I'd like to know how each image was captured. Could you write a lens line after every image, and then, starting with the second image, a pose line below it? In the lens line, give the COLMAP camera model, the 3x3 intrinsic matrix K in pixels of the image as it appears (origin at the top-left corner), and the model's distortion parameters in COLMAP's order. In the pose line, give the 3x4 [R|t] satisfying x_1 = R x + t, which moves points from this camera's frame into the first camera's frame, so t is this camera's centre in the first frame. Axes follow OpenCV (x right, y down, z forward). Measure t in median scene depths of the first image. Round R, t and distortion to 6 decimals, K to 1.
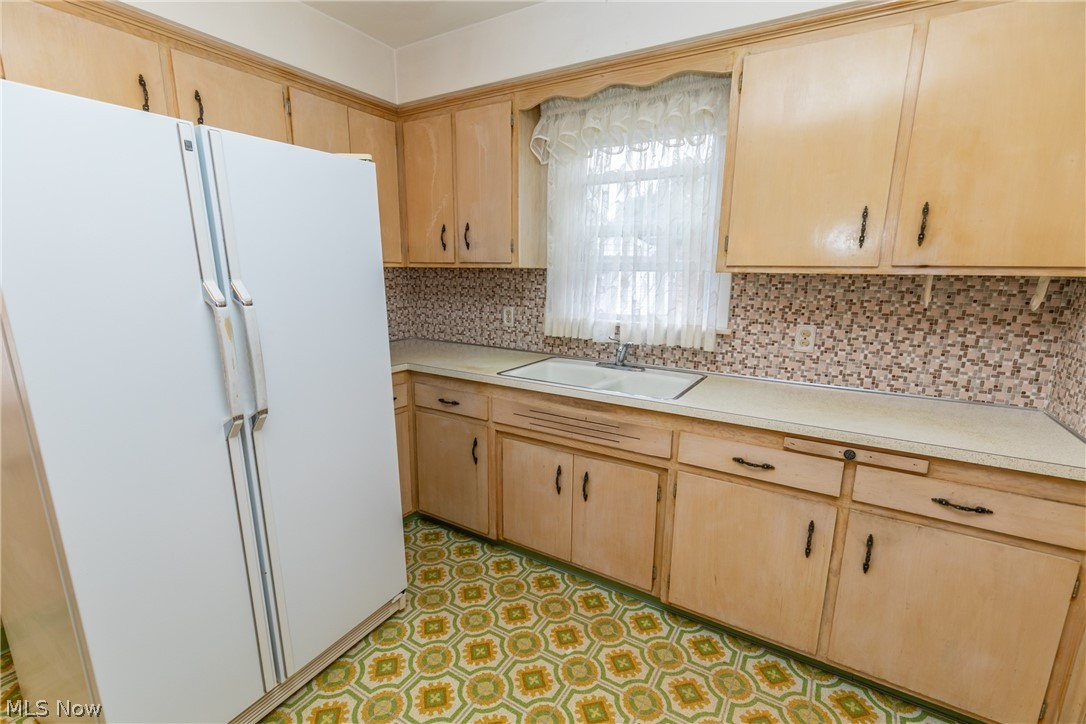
lens RADIAL K [[486.1, 0, 541.7], [0, 486.1, 367.4], [0, 0, 1]] dist [-0.000004, 0.000971]
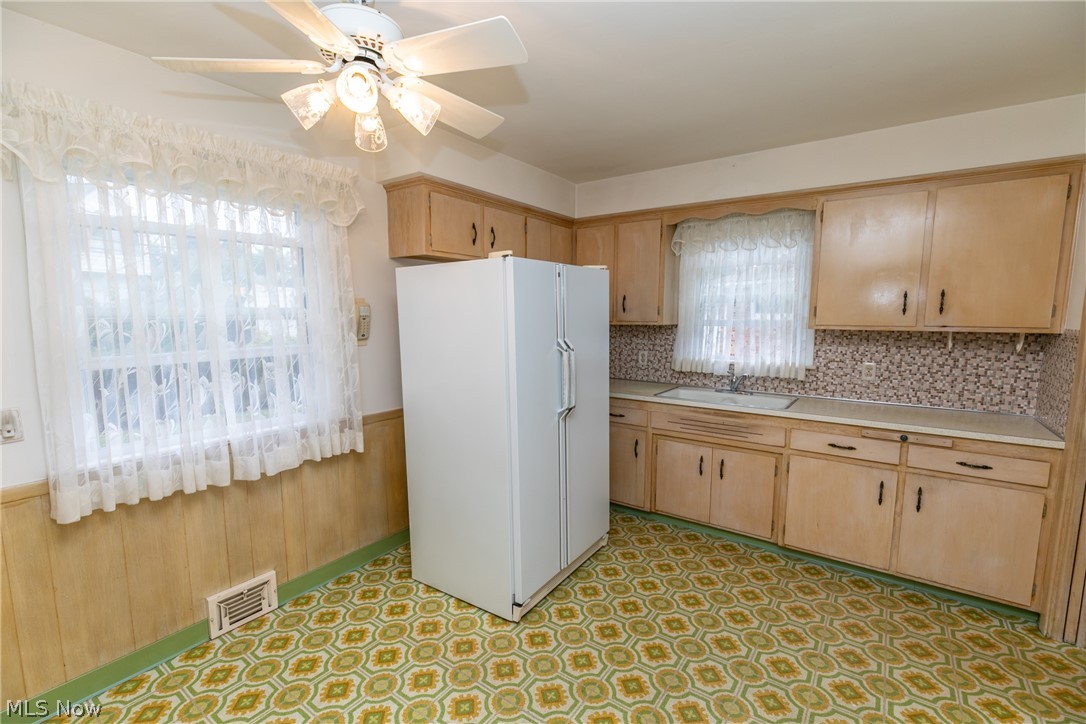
lens RADIAL K [[486.1, 0, 540.8], [0, 486.1, 365.2], [0, 0, 1]] dist [-0.000004, 0.000971]
pose [[0.996934, 0.000731, -0.078248, -0.362747], [-0.008196, 0.995433, -0.095115, 0.074376], [0.077821, 0.095464, 0.992386, -0.590068]]
